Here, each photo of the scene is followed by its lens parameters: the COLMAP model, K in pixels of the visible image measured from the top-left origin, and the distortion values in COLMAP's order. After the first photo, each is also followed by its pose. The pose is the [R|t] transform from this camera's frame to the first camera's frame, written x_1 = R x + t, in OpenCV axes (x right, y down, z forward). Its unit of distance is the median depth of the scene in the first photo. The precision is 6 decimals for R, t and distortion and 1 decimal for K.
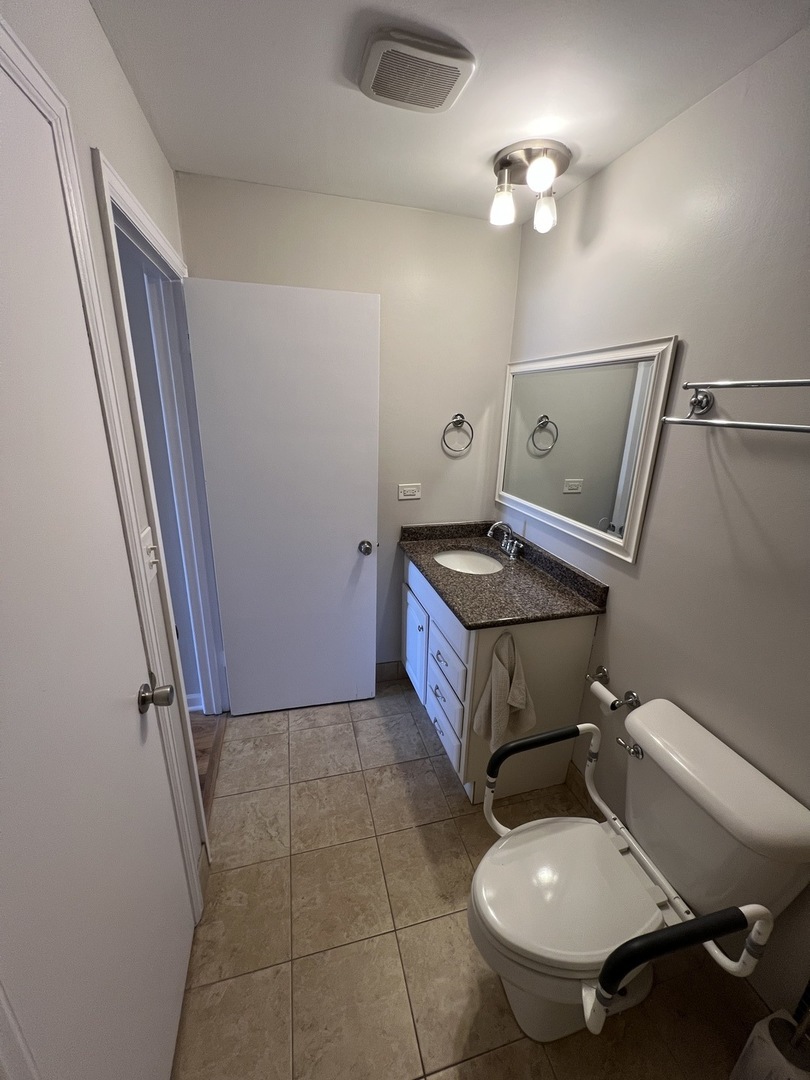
lens RADIAL K [[430.5, 0, 408.8], [0, 430.5, 537.8], [0, 0, 1]] dist [-0.000503, 0.000140]
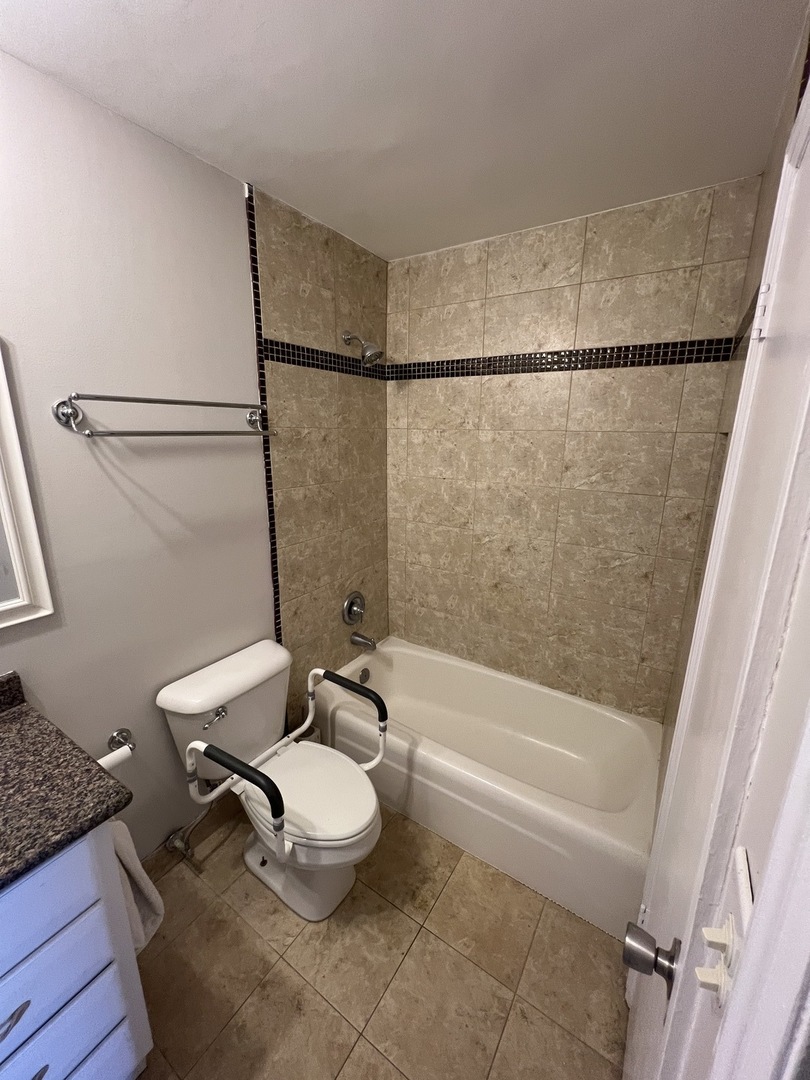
lens RADIAL K [[430.5, 0, 407.1], [0, 430.5, 539.9], [0, 0, 1]] dist [-0.000503, 0.000140]
pose [[-0.663668, -0.215349, 0.716359, -0.547109], [0.203105, 0.869809, 0.449644, -0.337845], [-0.719926, 0.443910, -0.533526, 1.062085]]
